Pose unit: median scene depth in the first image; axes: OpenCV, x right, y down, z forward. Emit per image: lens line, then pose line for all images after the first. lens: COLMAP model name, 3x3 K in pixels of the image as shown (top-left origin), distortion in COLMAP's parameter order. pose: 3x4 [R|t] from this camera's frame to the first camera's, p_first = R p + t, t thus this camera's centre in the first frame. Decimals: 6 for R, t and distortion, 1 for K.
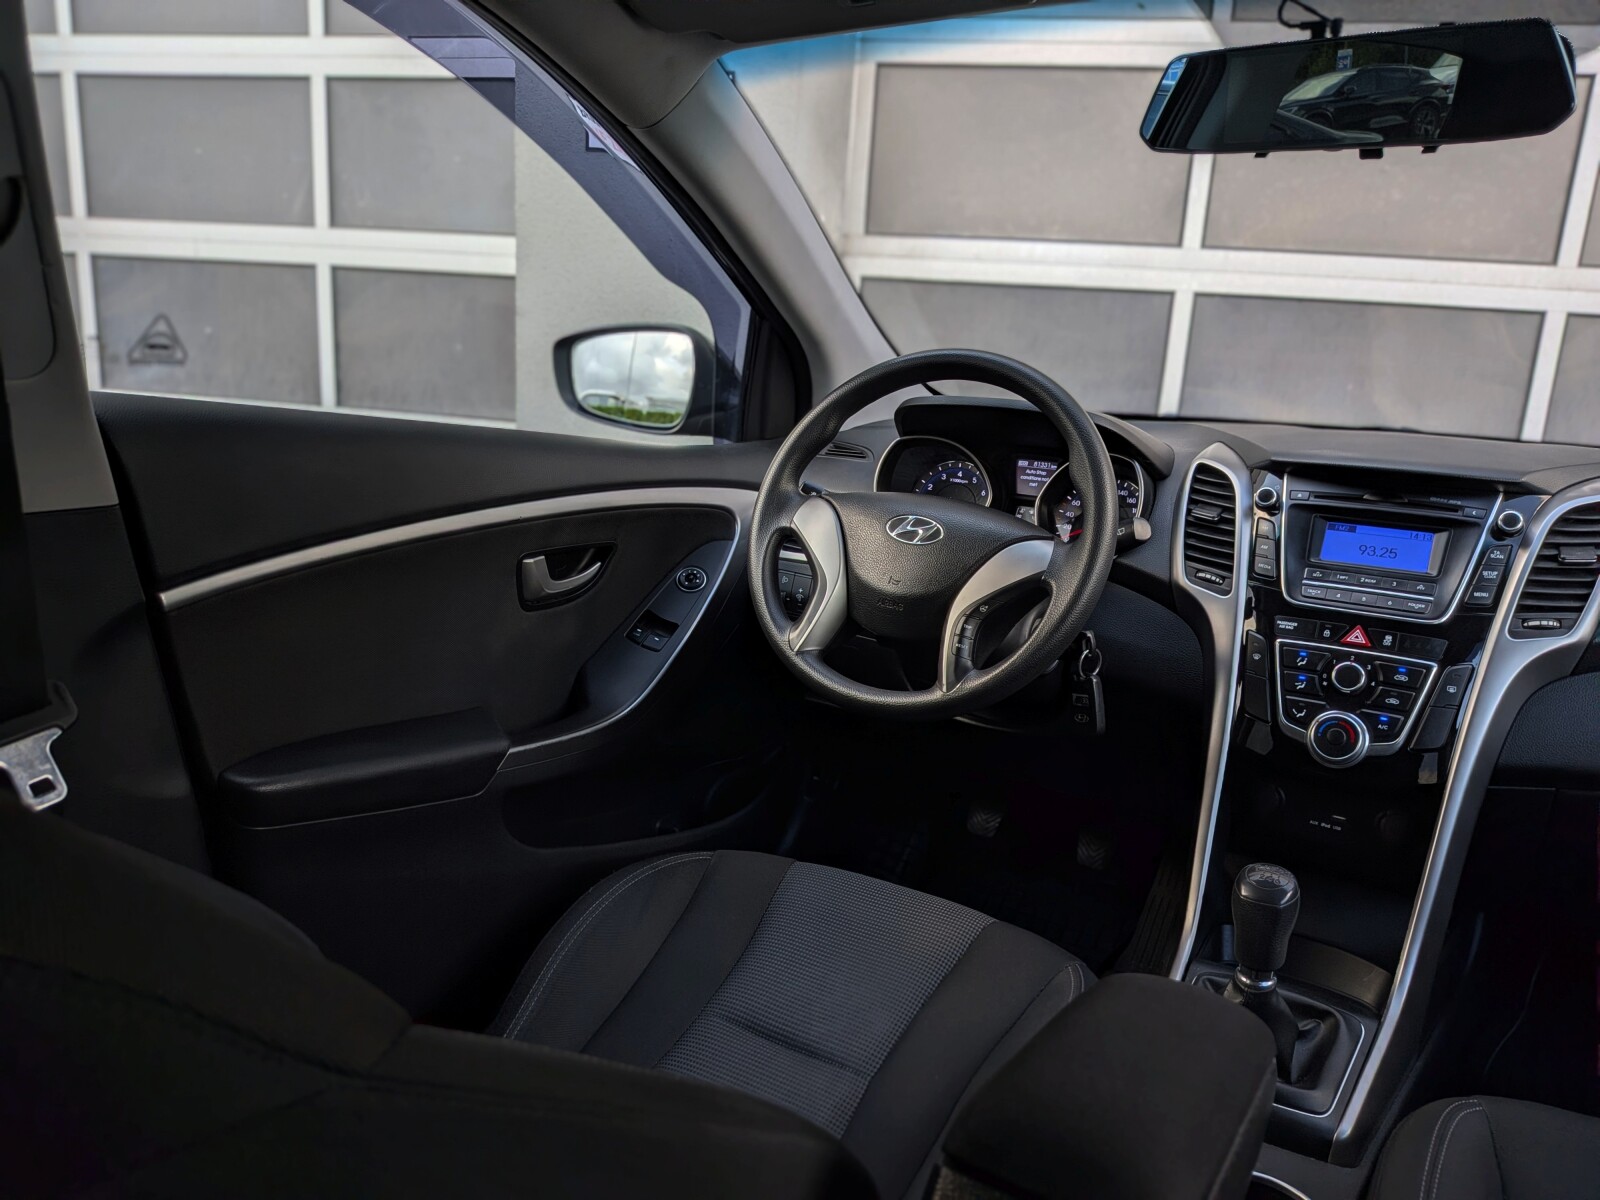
lens RADIAL K [[1143.7, 0, 804.3], [0, 1143.7, 607.8], [0, 0, 1]] dist [0.074528, -0.140450]
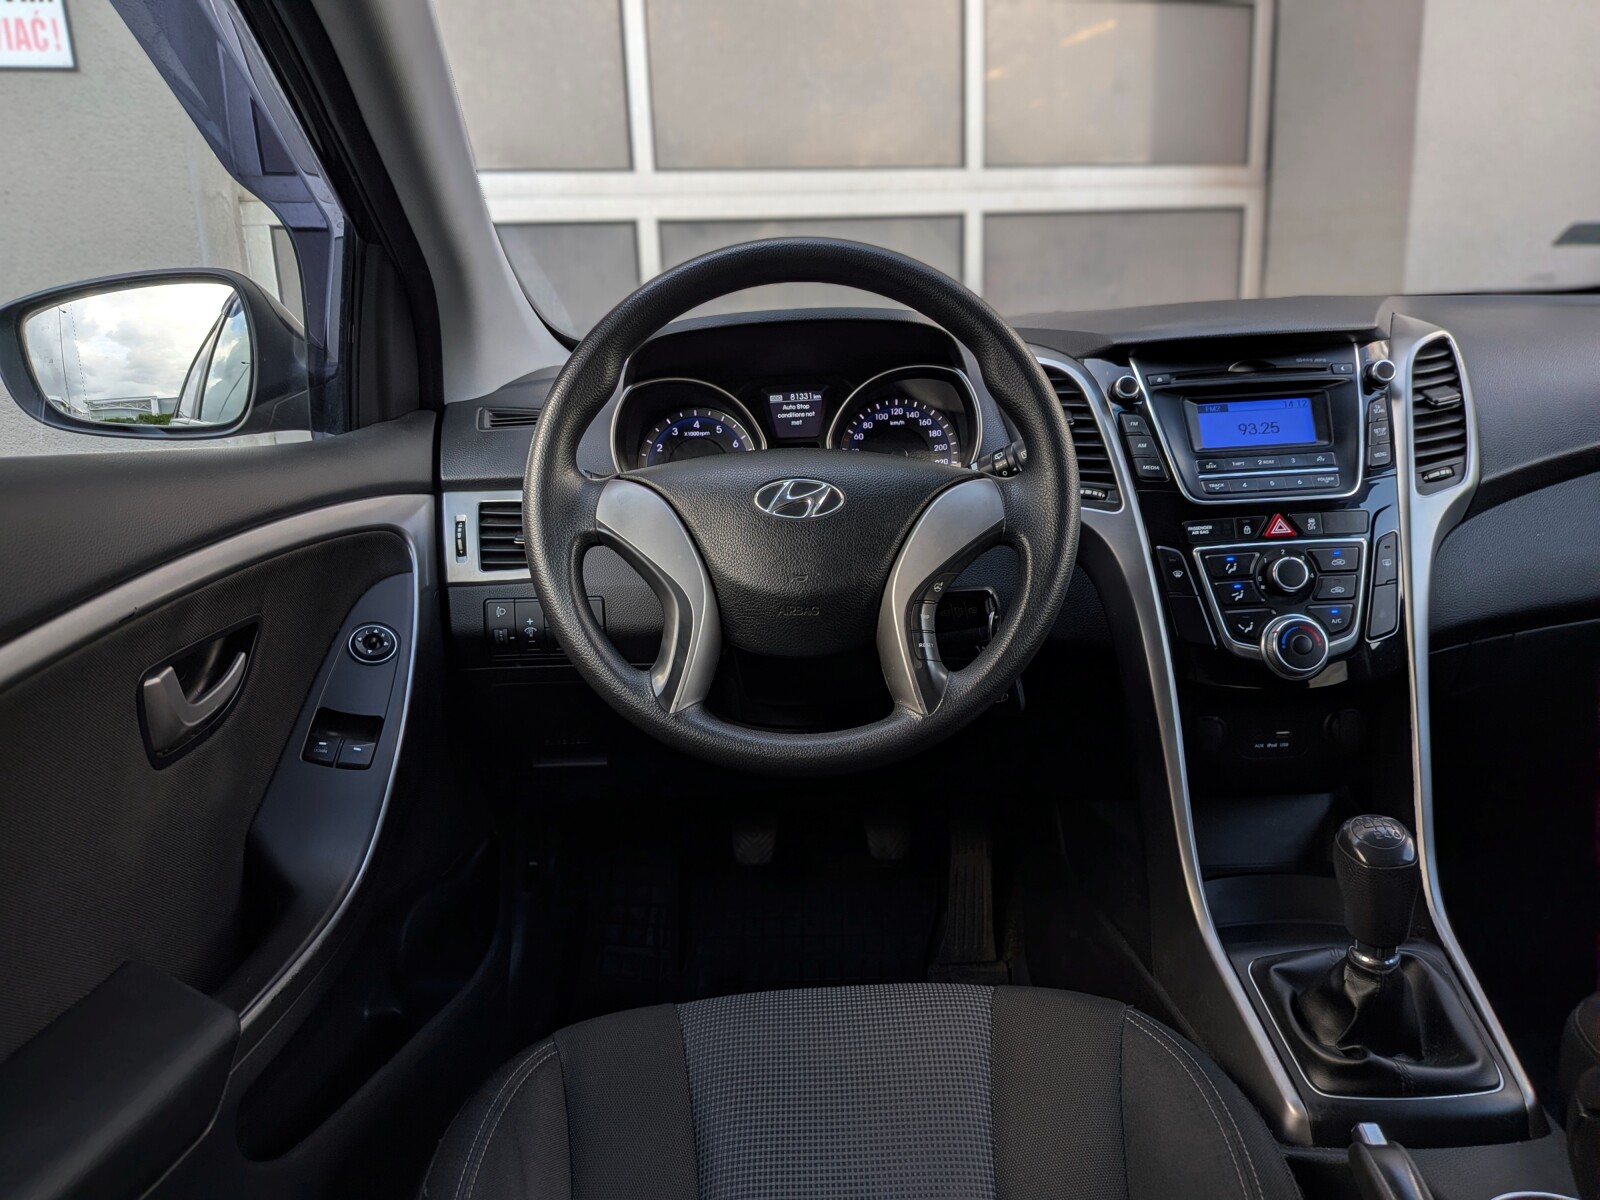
lens RADIAL K [[1145.9, 0, 795.2], [0, 1145.9, 596.9], [0, 0, 1]] dist [0.103759, -0.198863]
pose [[0.856498, -0.219709, 0.467053, -0.244974], [0.209059, 0.975002, 0.075276, -0.063191], [-0.471916, 0.033167, 0.881019, 0.387437]]
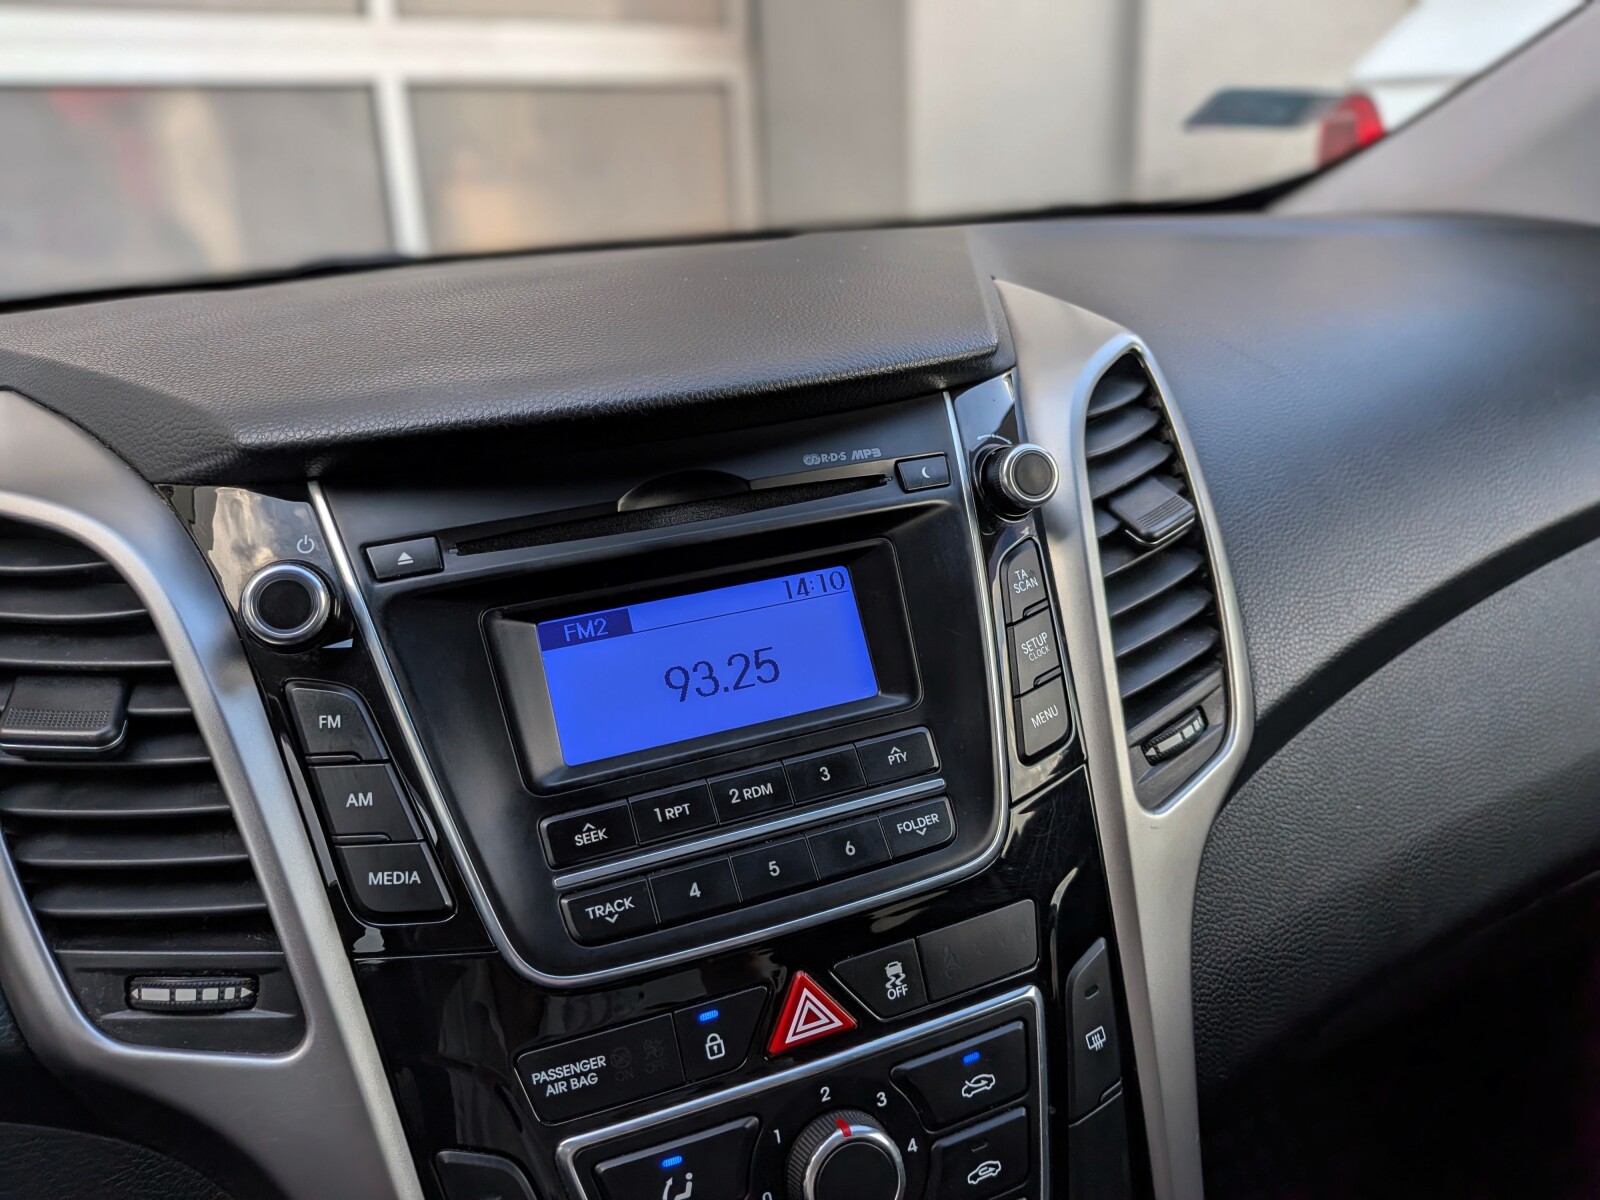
lens RADIAL K [[1178.8, 0, 784.7], [0, 1178.8, 593.9], [0, 0, 1]] dist [0.105287, -0.225534]
pose [[0.604717, -0.353292, 0.713794, 0.292894], [0.265530, 0.934386, 0.237520, -0.134674], [-0.750874, 0.045901, 0.658849, 0.777766]]
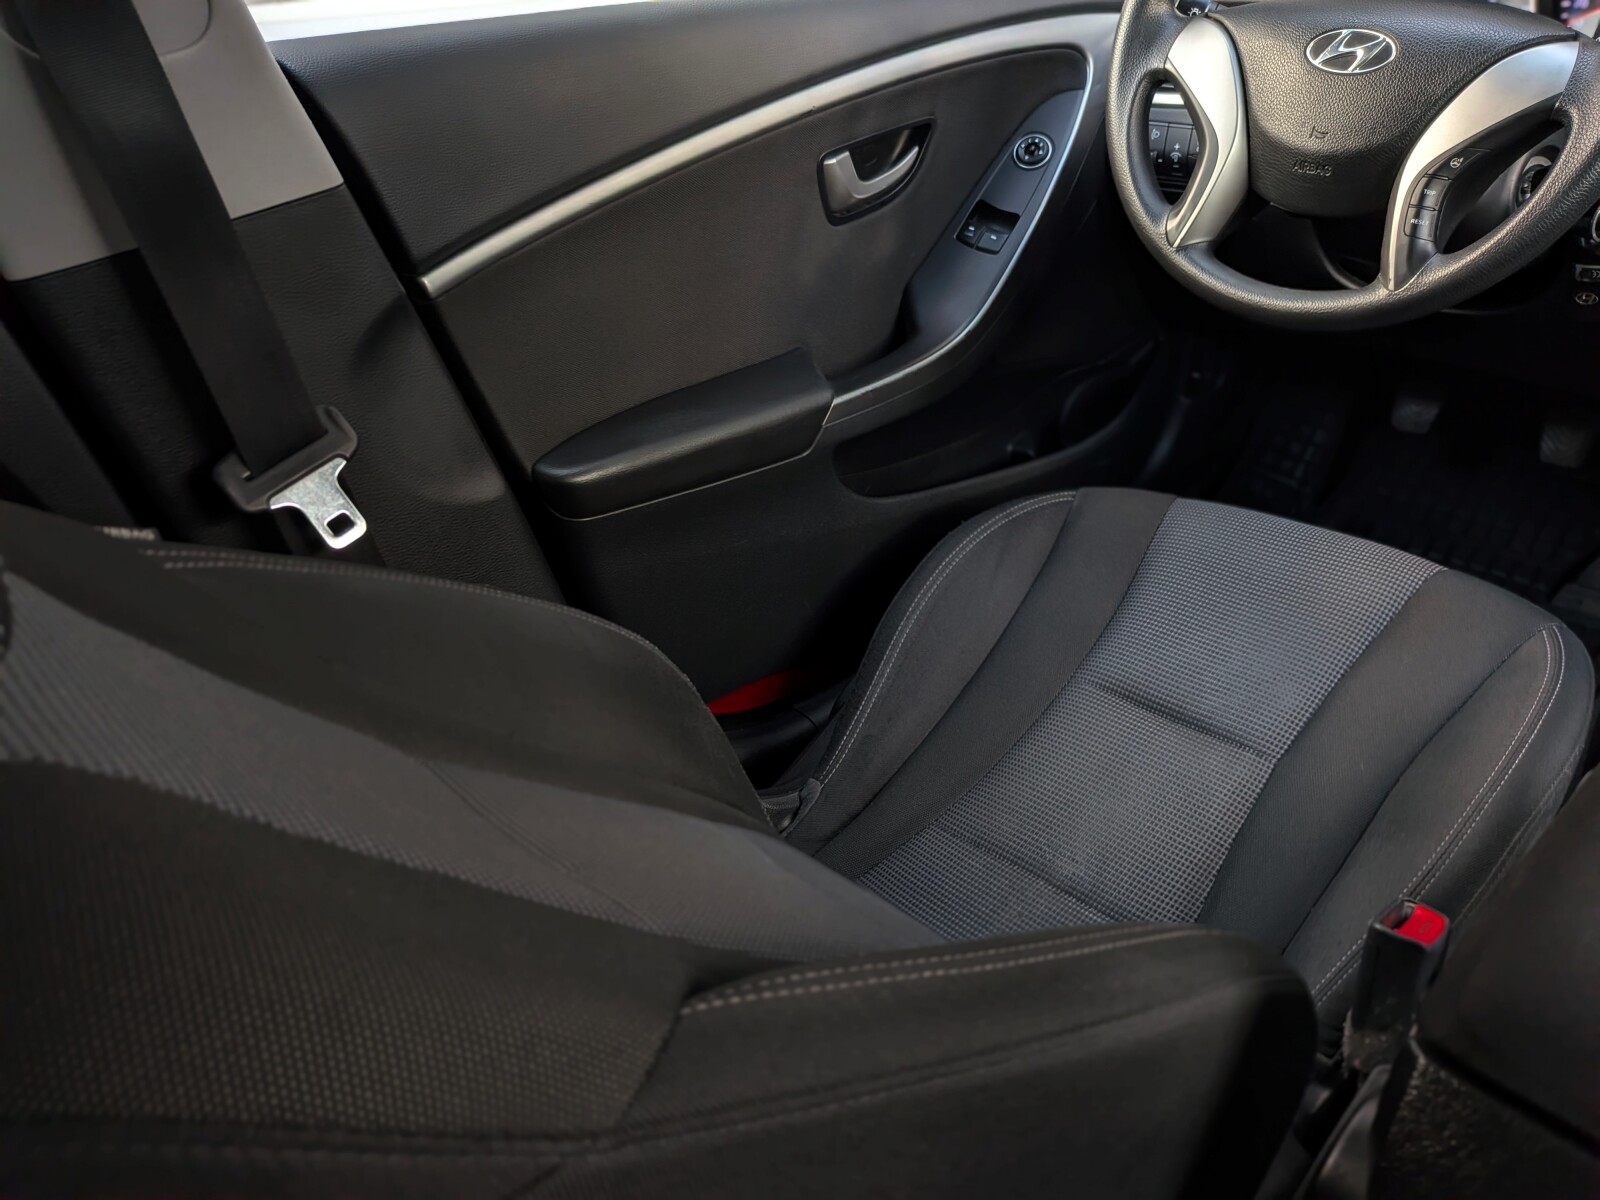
lens RADIAL K [[1156.1, 0, 817.4], [0, 1156.1, 608.0], [0, 0, 1]] dist [0.057029, -0.103707]
pose [[0.956354, -0.015024, -0.291823, -0.013239], [0.122066, 0.927908, 0.352260, -0.042266], [0.265492, -0.372507, 0.889243, 0.155099]]
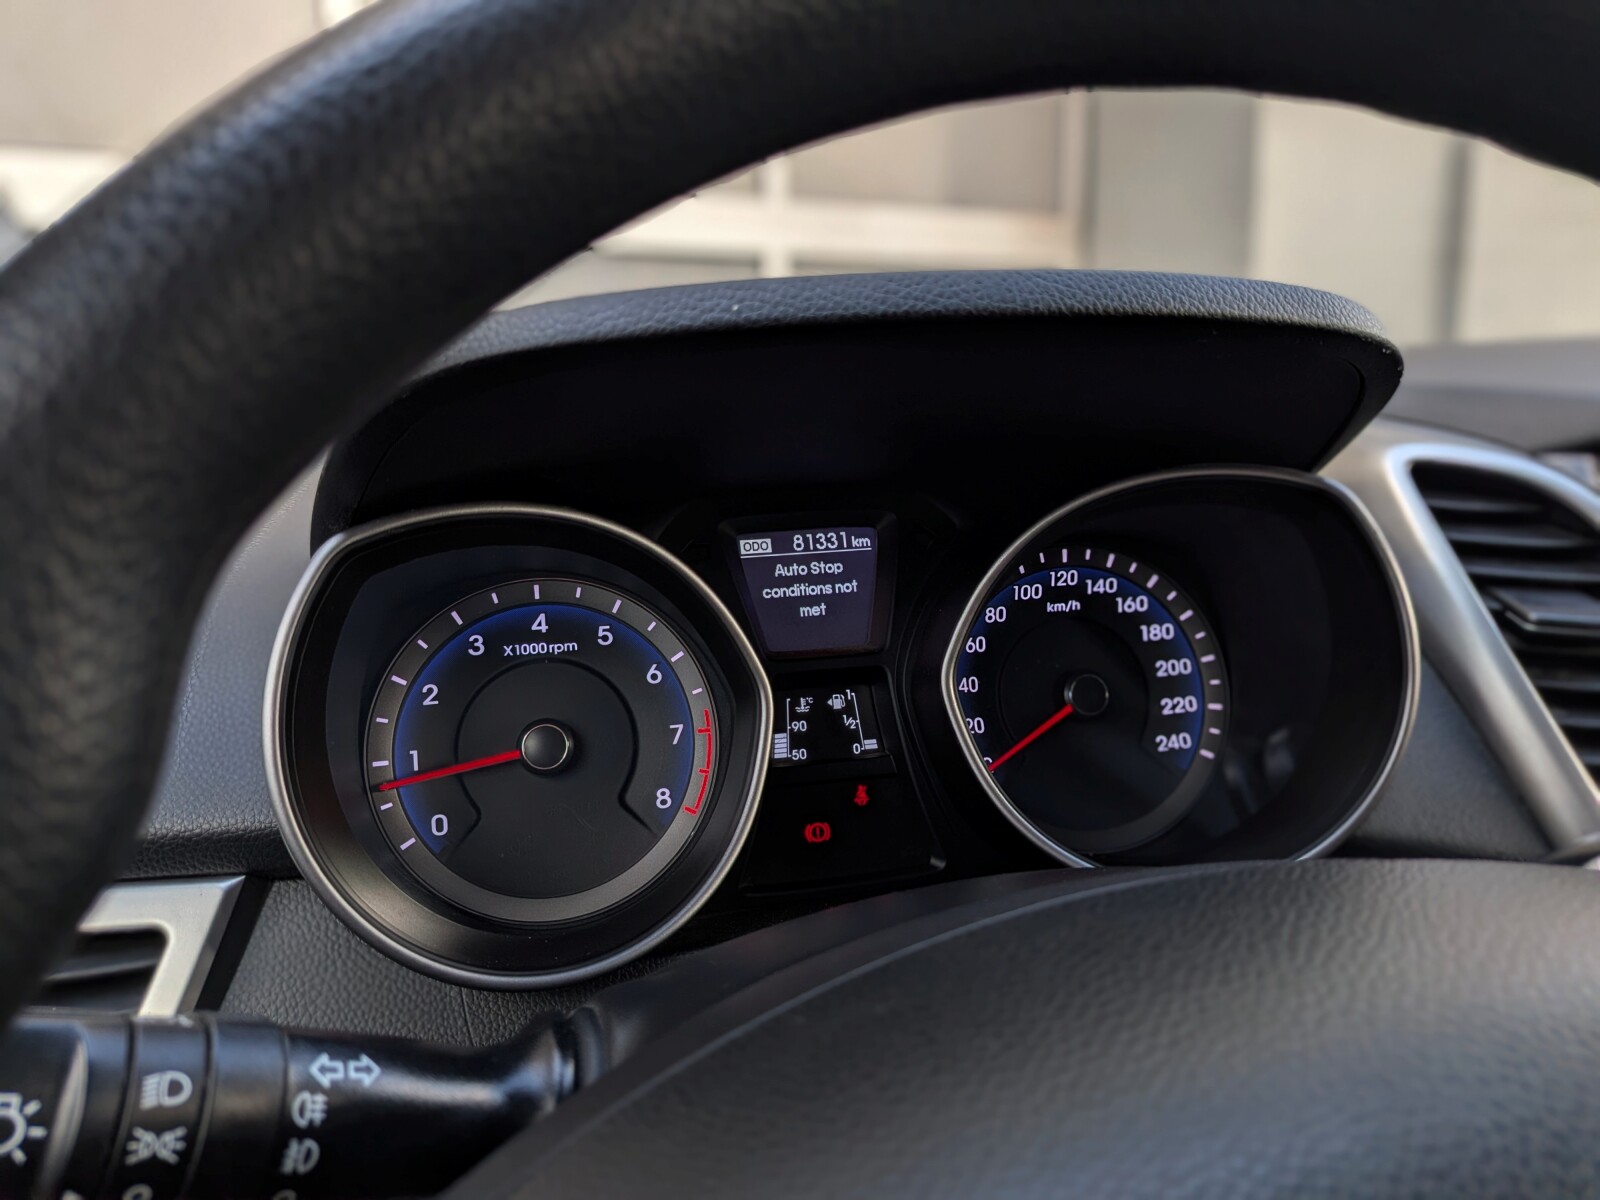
lens RADIAL K [[1126.2, 0, 798.7], [0, 1126.2, 606.0], [0, 0, 1]] dist [0.091275, -0.144474]
pose [[0.707612, -0.217115, 0.672419, 0.001861], [0.218229, 0.972252, 0.084276, -0.167662], [-0.672058, 0.087106, 0.735357, 0.985969]]
